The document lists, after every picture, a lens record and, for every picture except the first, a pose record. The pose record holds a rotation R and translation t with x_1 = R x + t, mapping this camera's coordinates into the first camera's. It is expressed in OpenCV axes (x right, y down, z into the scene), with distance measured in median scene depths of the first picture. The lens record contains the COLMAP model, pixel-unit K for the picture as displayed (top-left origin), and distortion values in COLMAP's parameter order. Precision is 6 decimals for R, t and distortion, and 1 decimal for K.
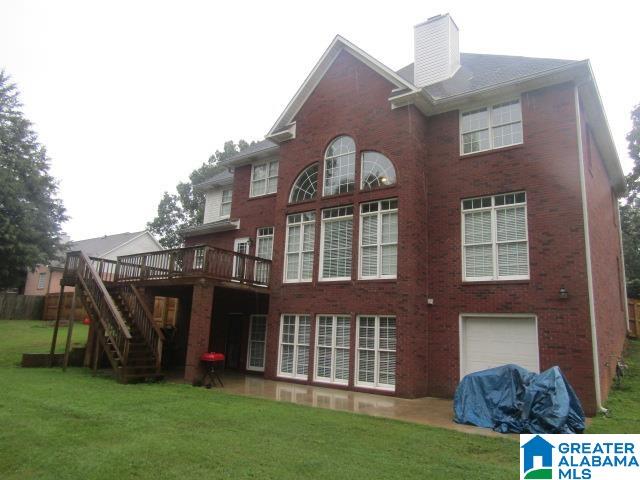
lens RADIAL K [[464.9, 0, 320.1], [0, 464.9, 241.1], [0, 0, 1]] dist [0.005898, -0.013428]
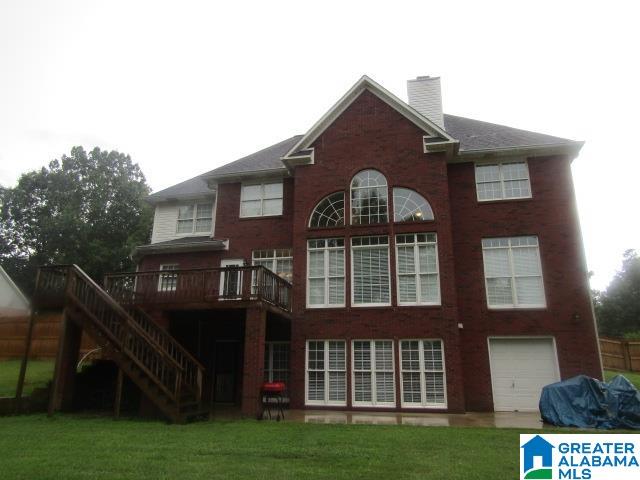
lens RADIAL K [[464.9, 0, 319.5], [0, 464.9, 238.1], [0, 0, 1]] dist [0.005898, -0.013428]
pose [[0.909757, 0.072449, 0.408772, -0.515786], [-0.046540, 0.996246, -0.072991, 0.014579], [-0.412525, 0.047380, 0.909713, 0.093850]]
